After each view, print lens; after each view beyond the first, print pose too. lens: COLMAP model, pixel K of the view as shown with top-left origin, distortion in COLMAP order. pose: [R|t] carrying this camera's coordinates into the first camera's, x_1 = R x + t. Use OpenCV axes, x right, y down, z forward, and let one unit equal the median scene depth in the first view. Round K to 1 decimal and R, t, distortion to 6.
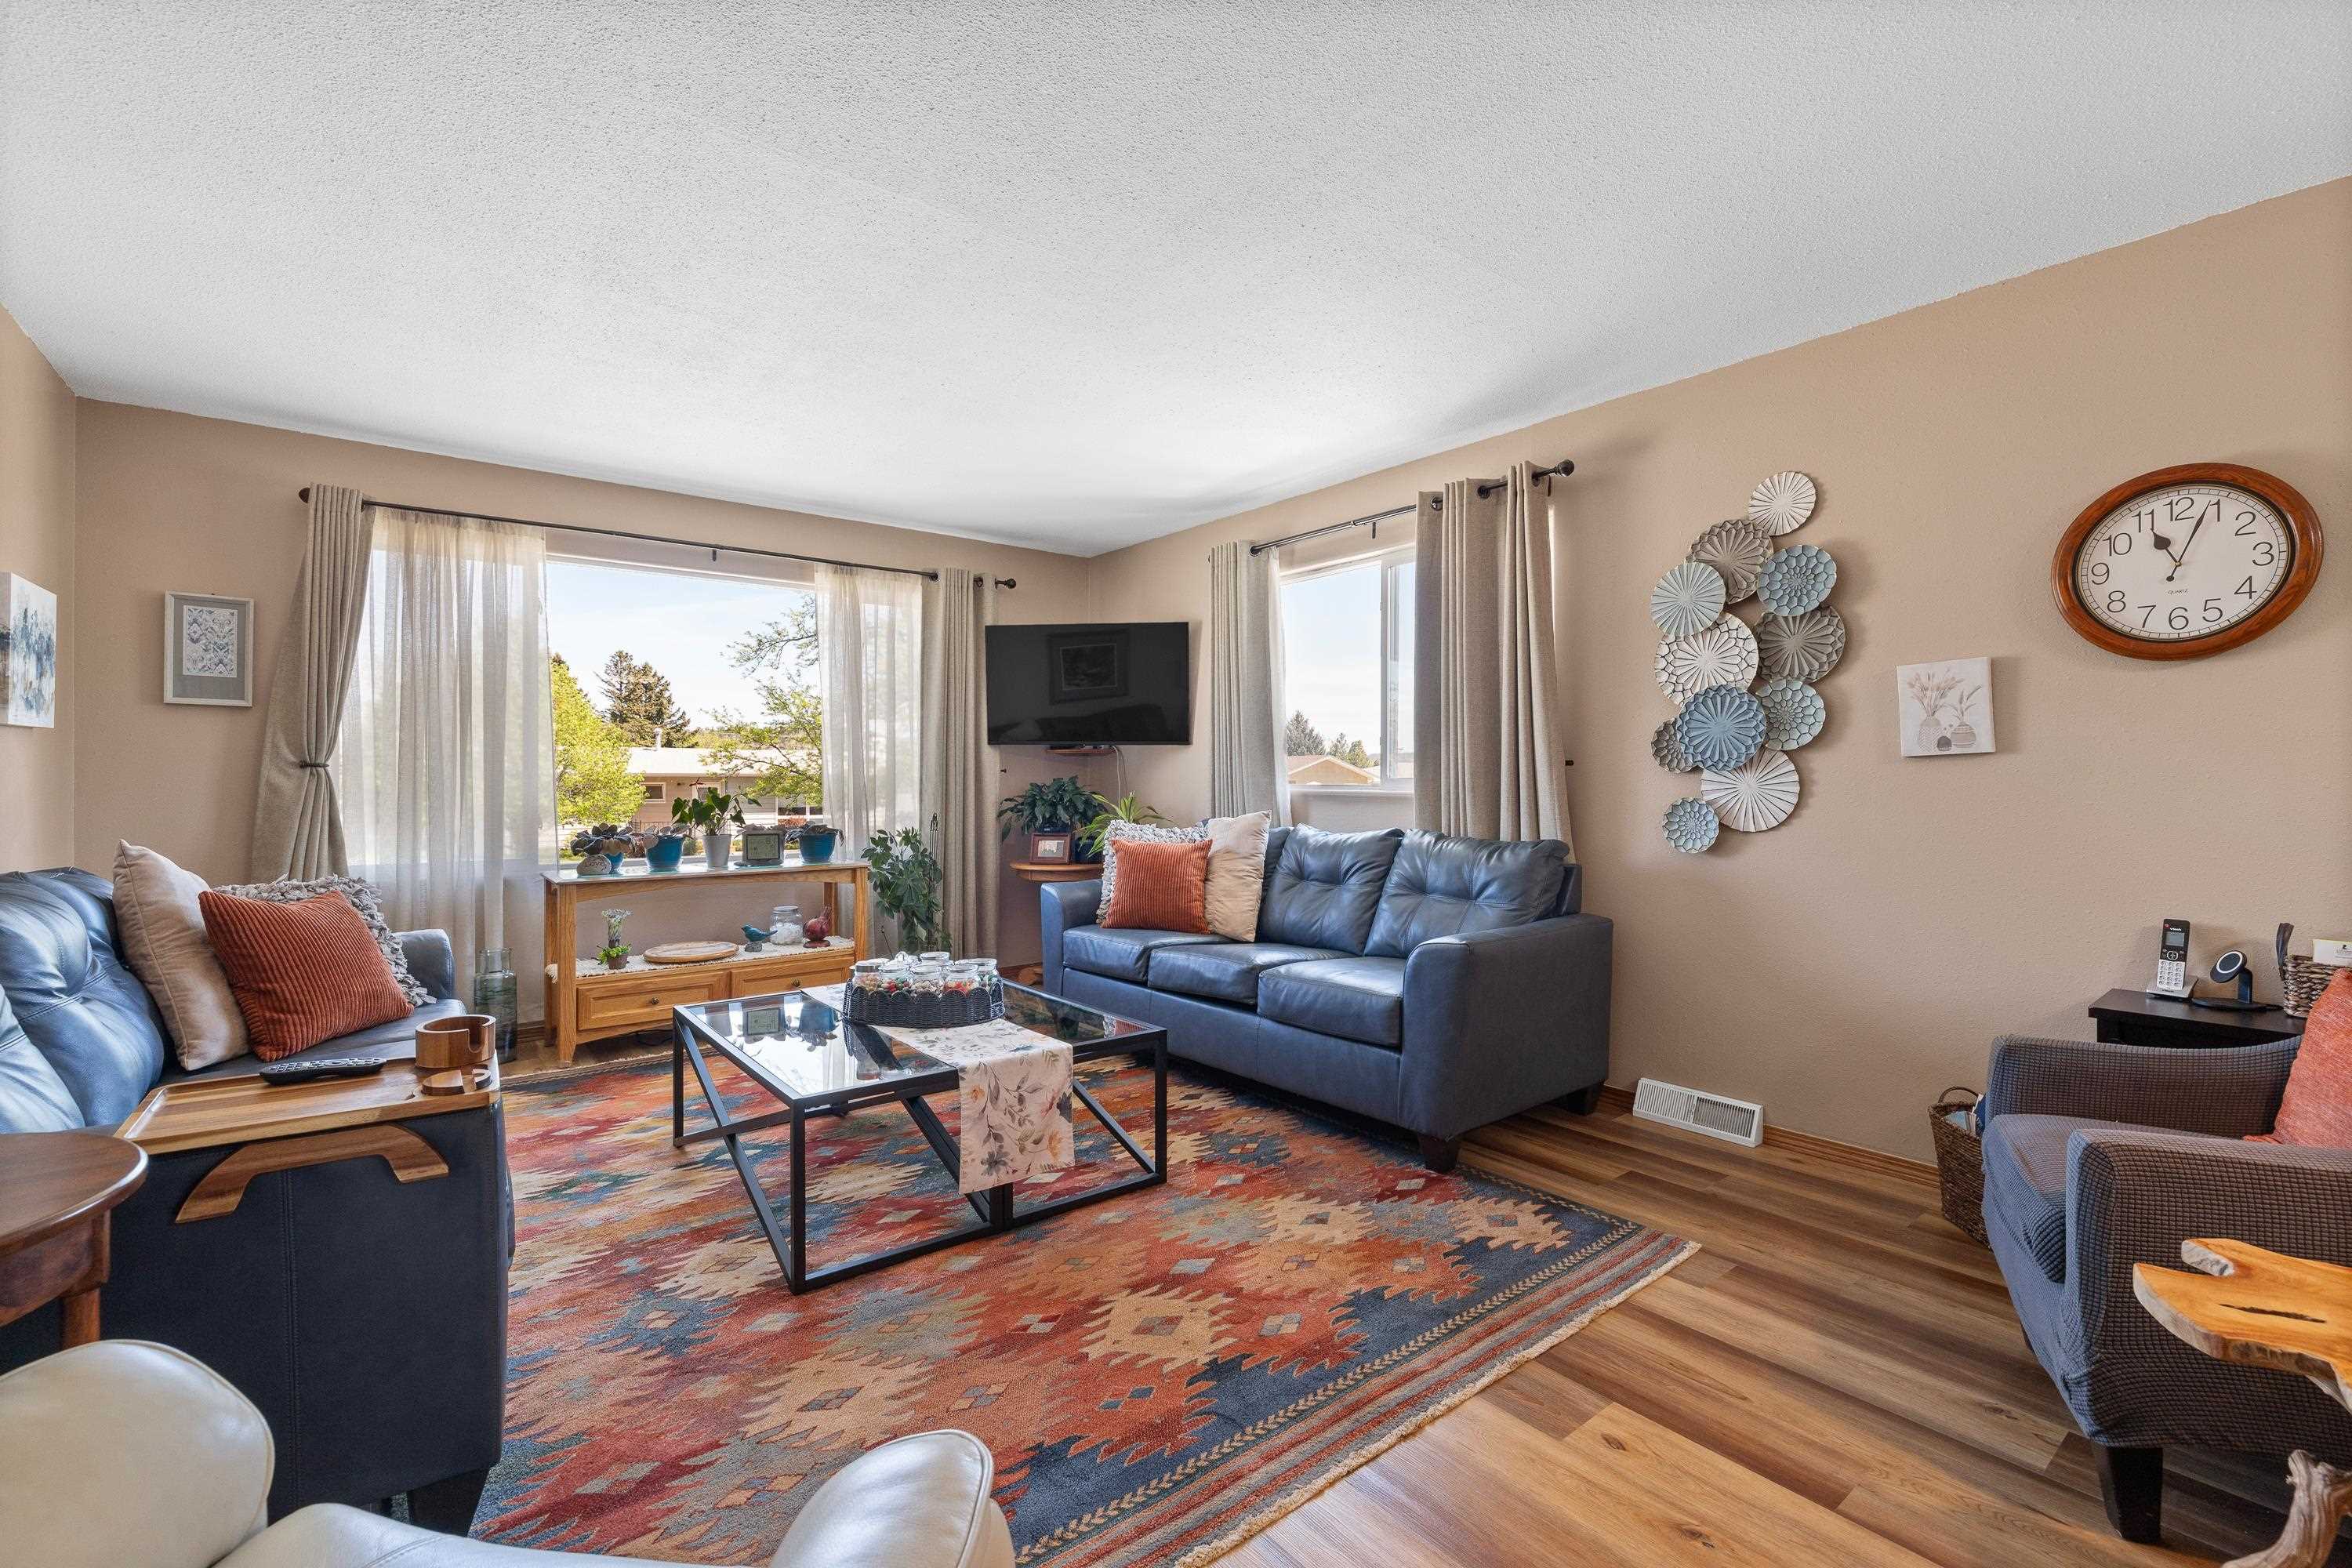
lens RADIAL K [[1015.8, 0, 1170.5], [0, 1015.8, 775.2], [0, 0, 1]] dist [-0.003226, 0.000907]
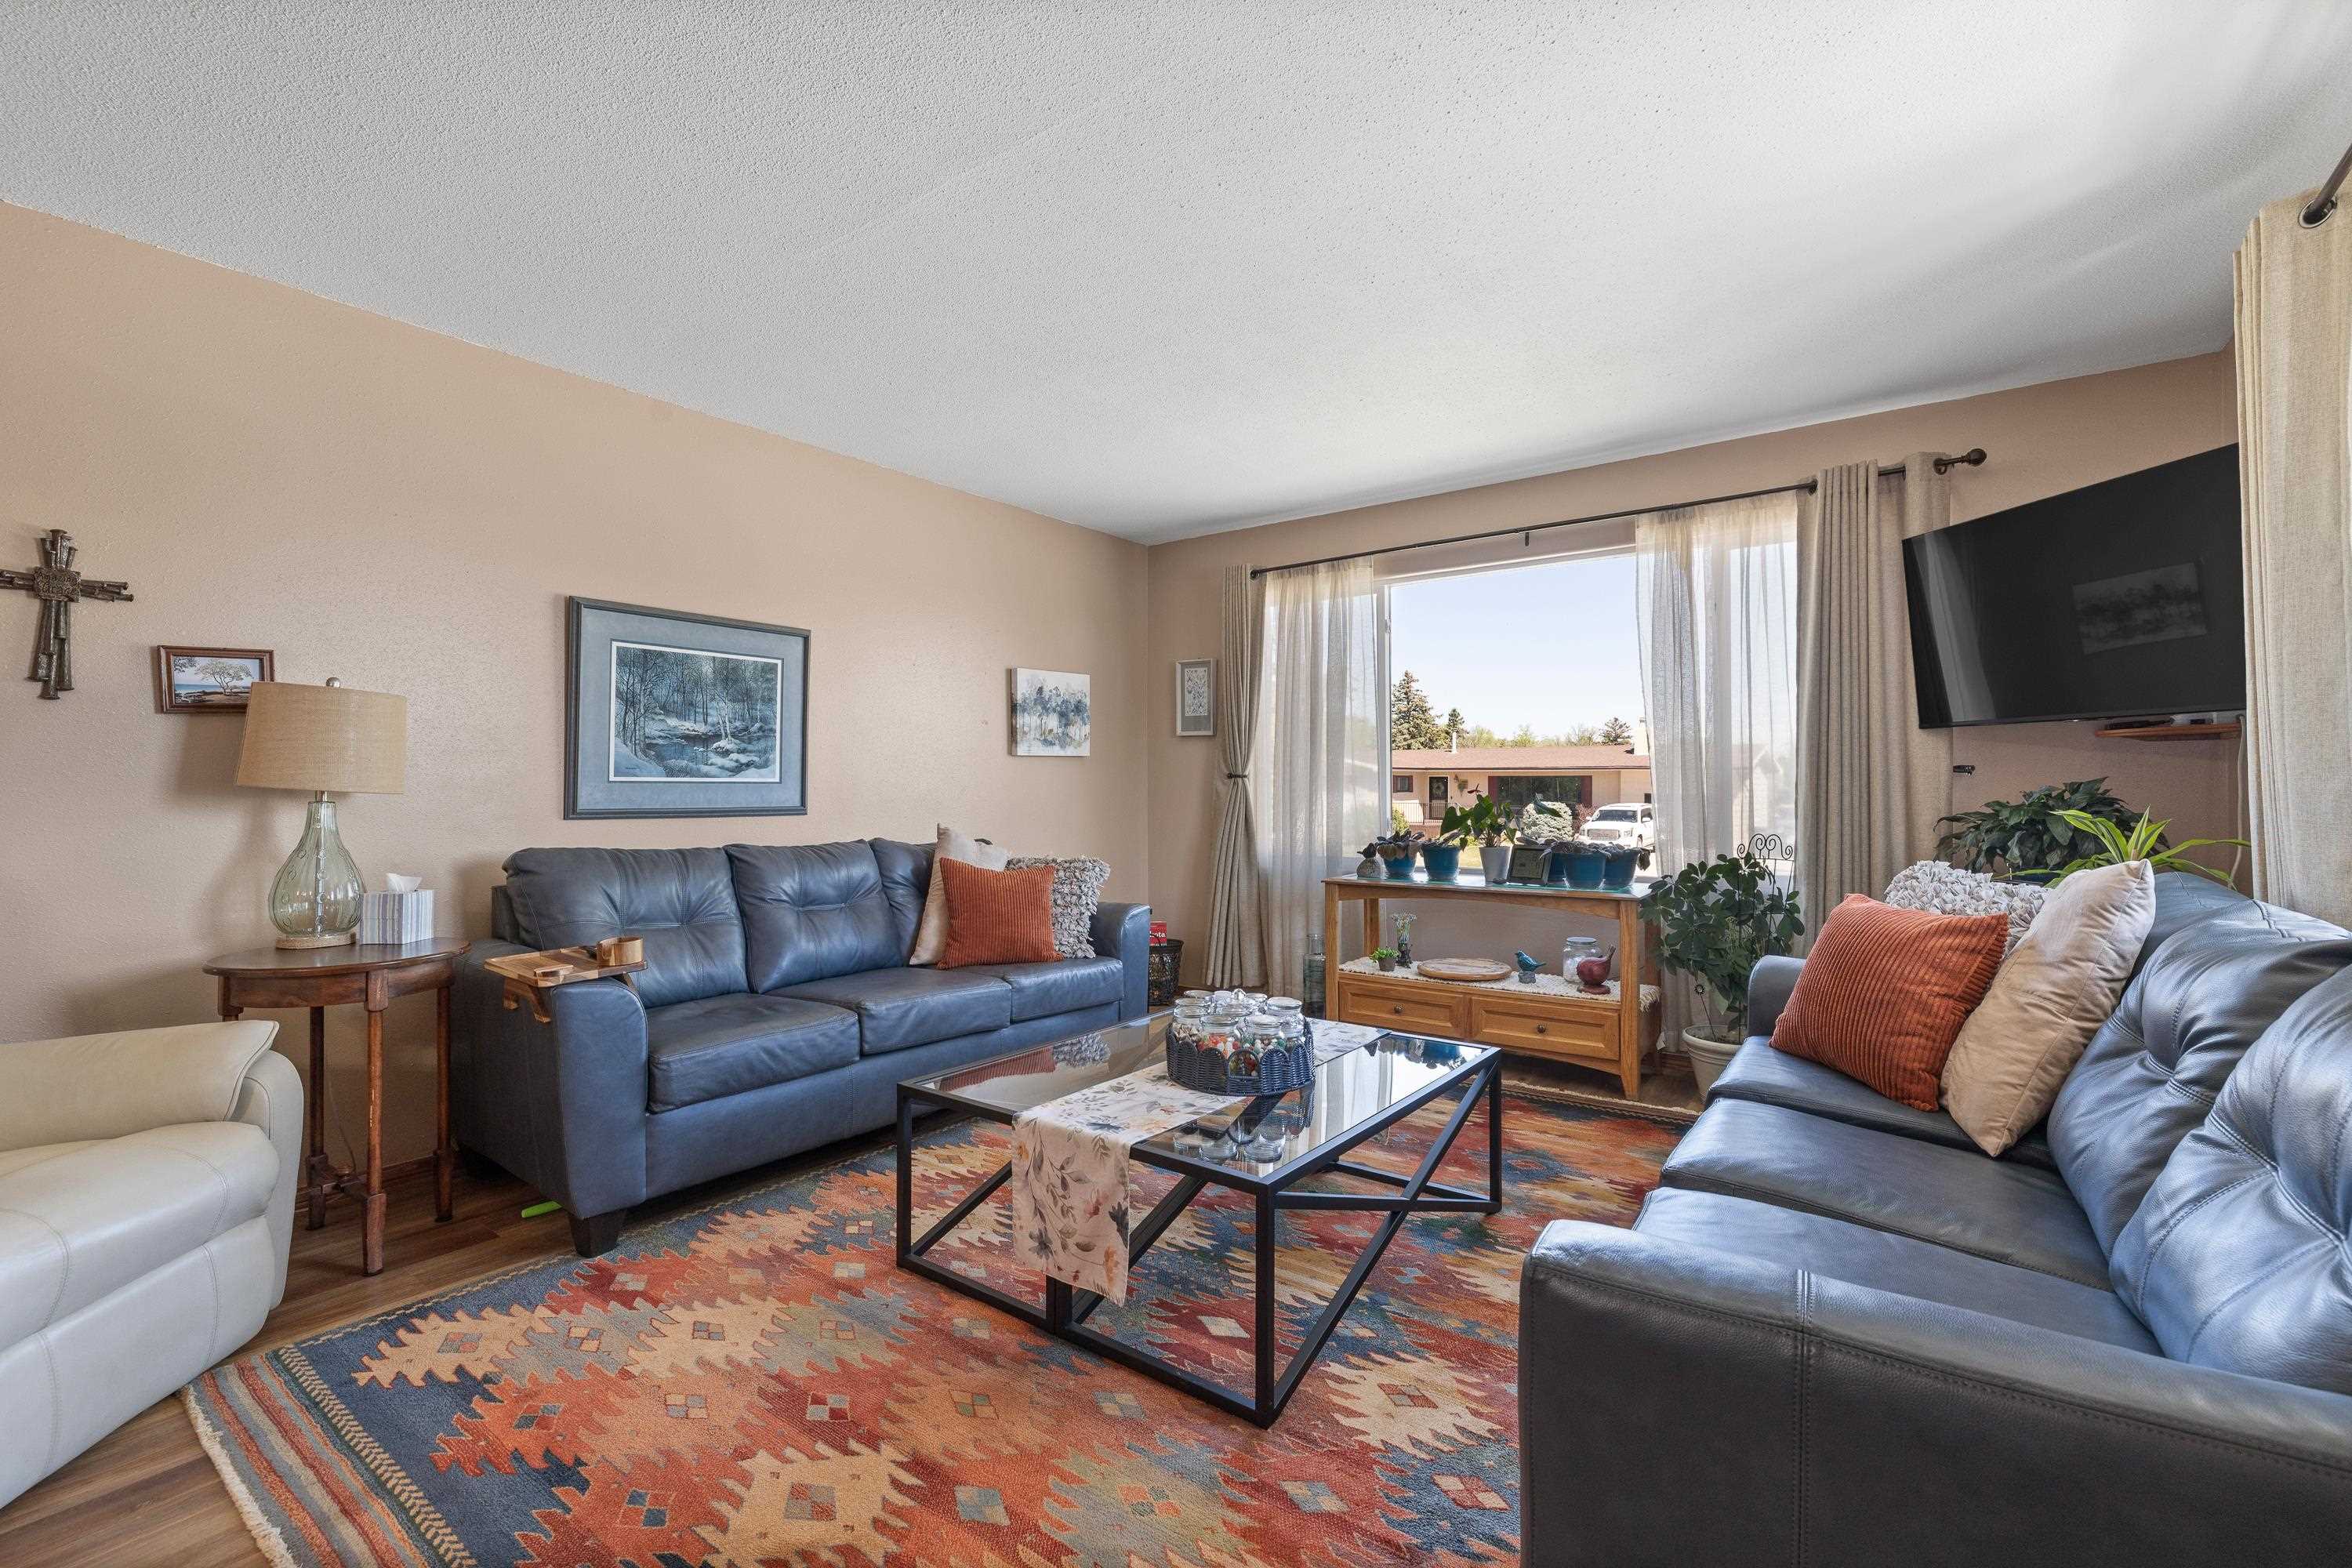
lens RADIAL K [[1015.8, 0, 1166.7], [0, 1015.8, 776.1], [0, 0, 1]] dist [-0.003226, 0.000907]
pose [[0.262581, -0.011029, -0.964847, 0.600691], [0.005244, 0.999936, -0.010003, 0.004127], [0.964896, -0.002433, 0.262622, 0.795269]]
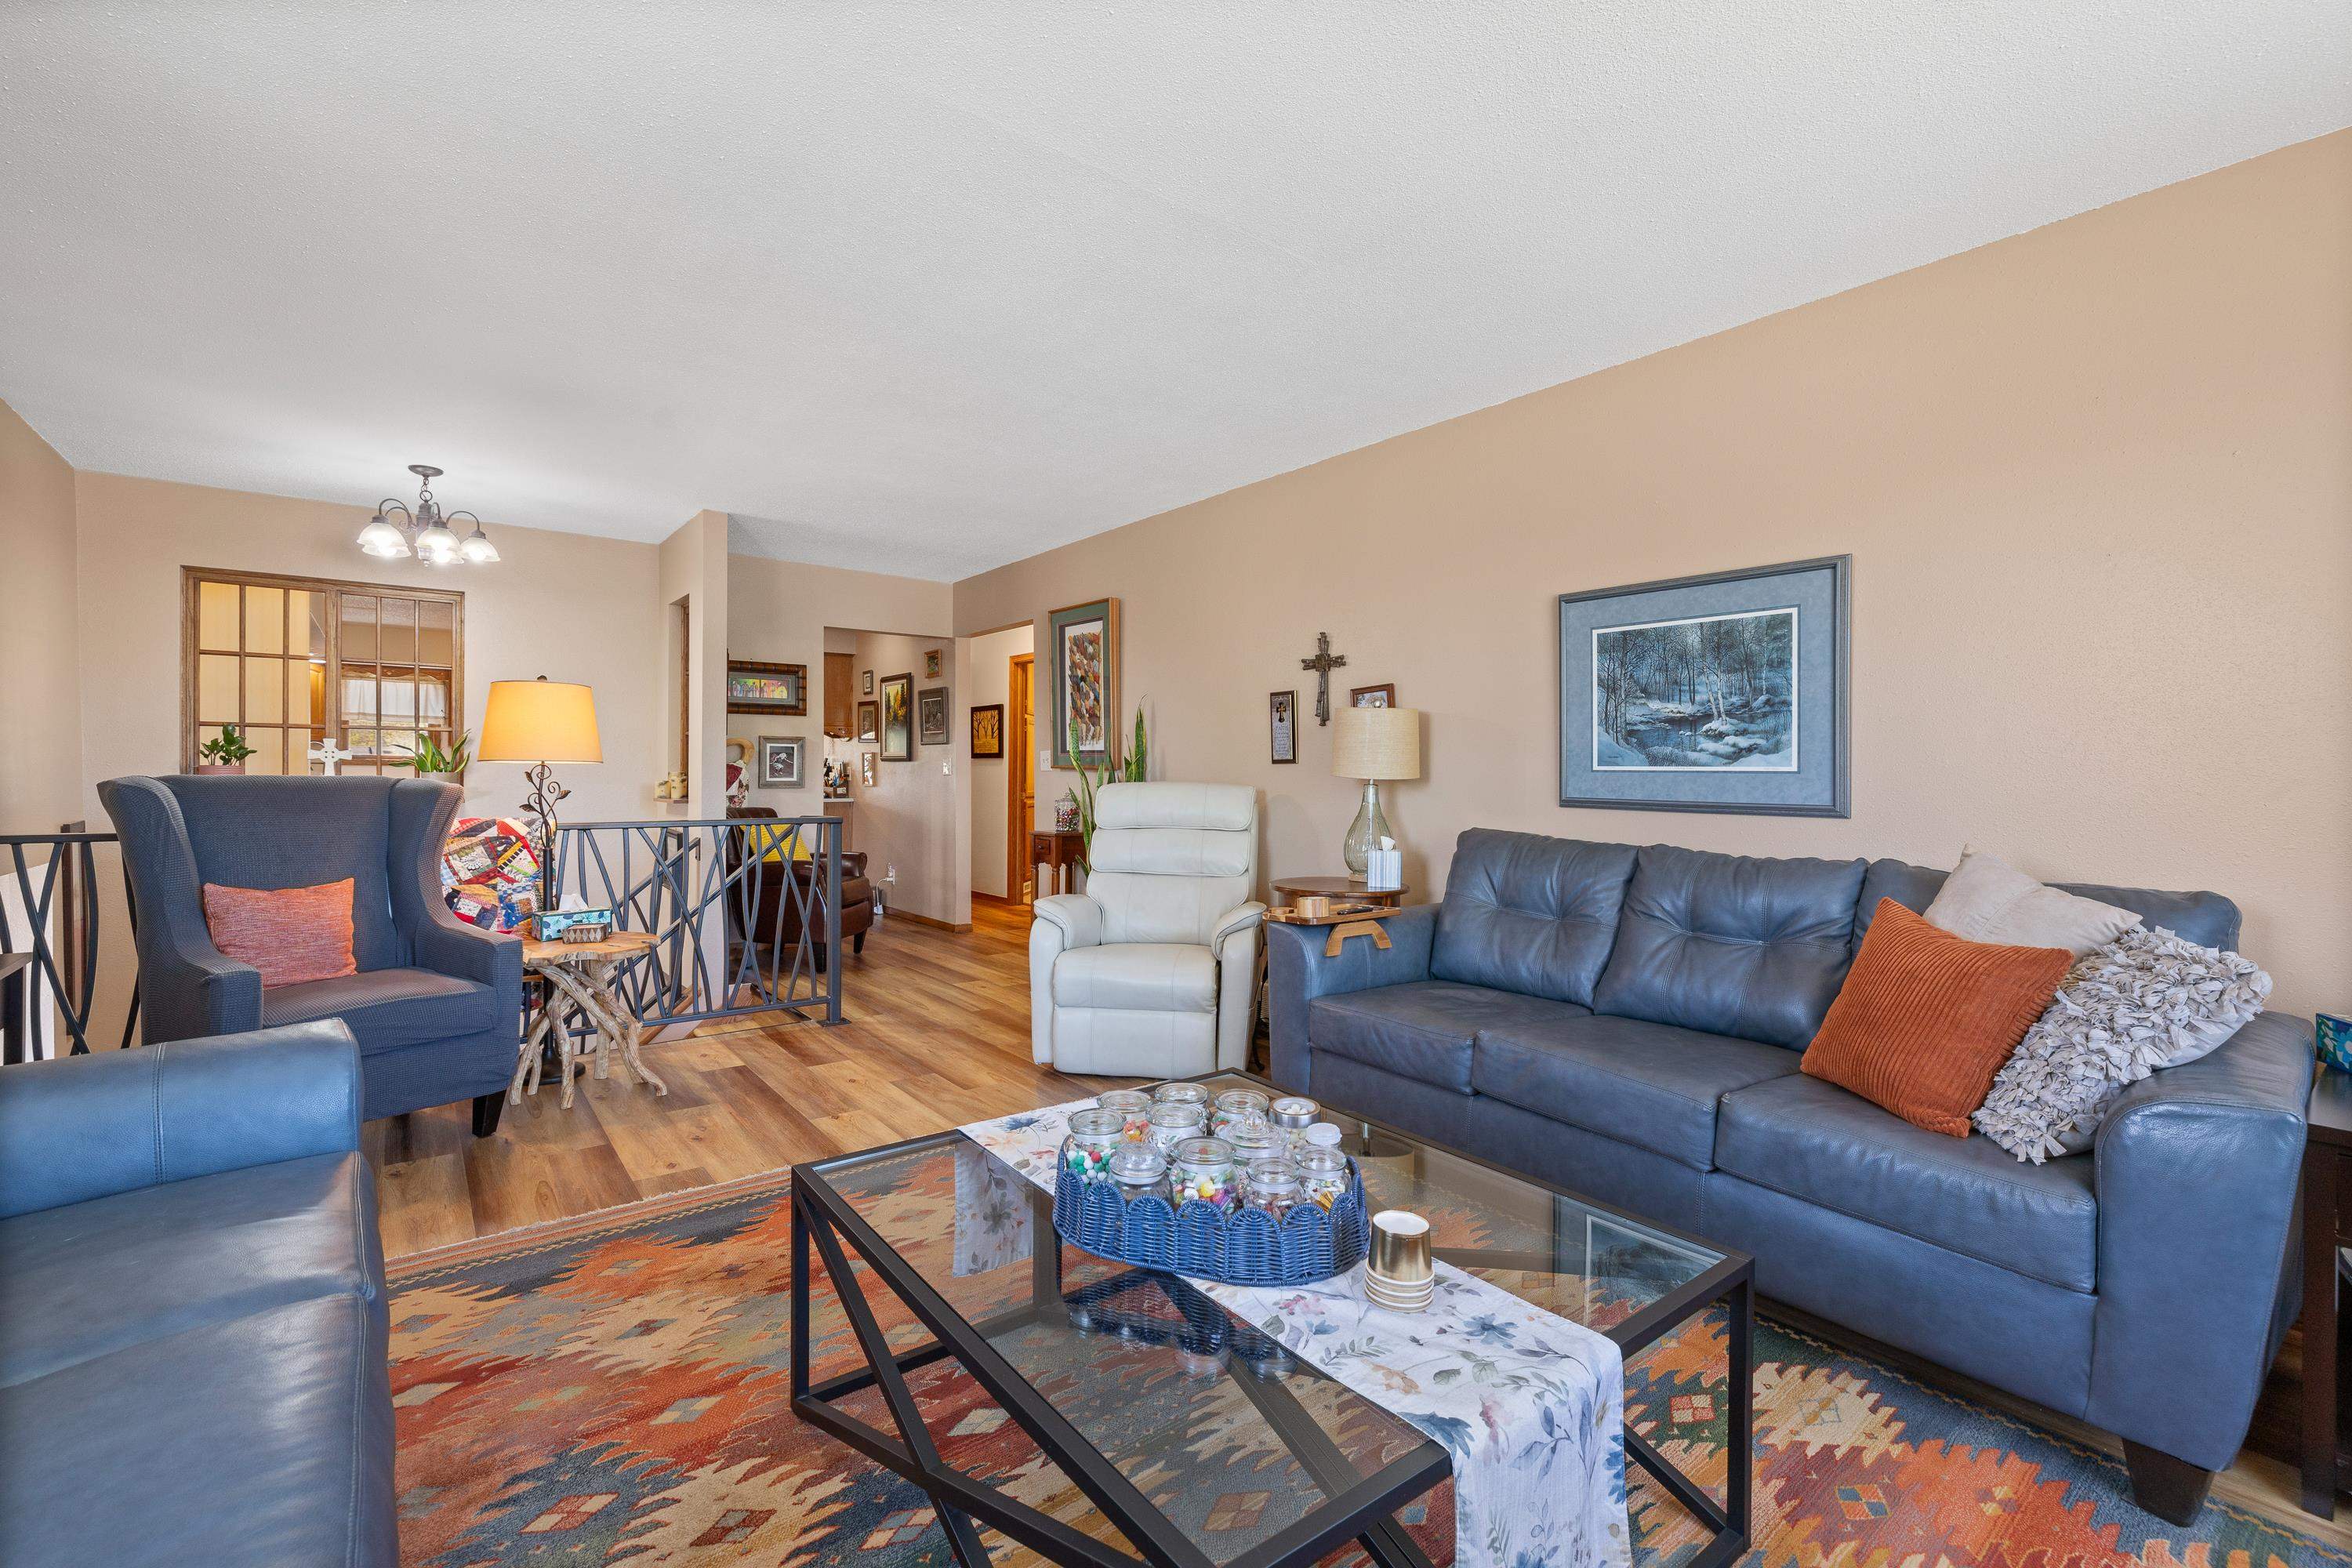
lens RADIAL K [[1015.8, 0, 1194.0], [0, 1015.8, 775.8], [0, 0, 1]] dist [-0.003226, 0.000907]
pose [[-0.999940, -0.009040, -0.006237, -0.252753], [-0.009037, 0.999959, -0.000491, 0.005860], [0.006241, -0.000435, -0.999980, 1.670223]]
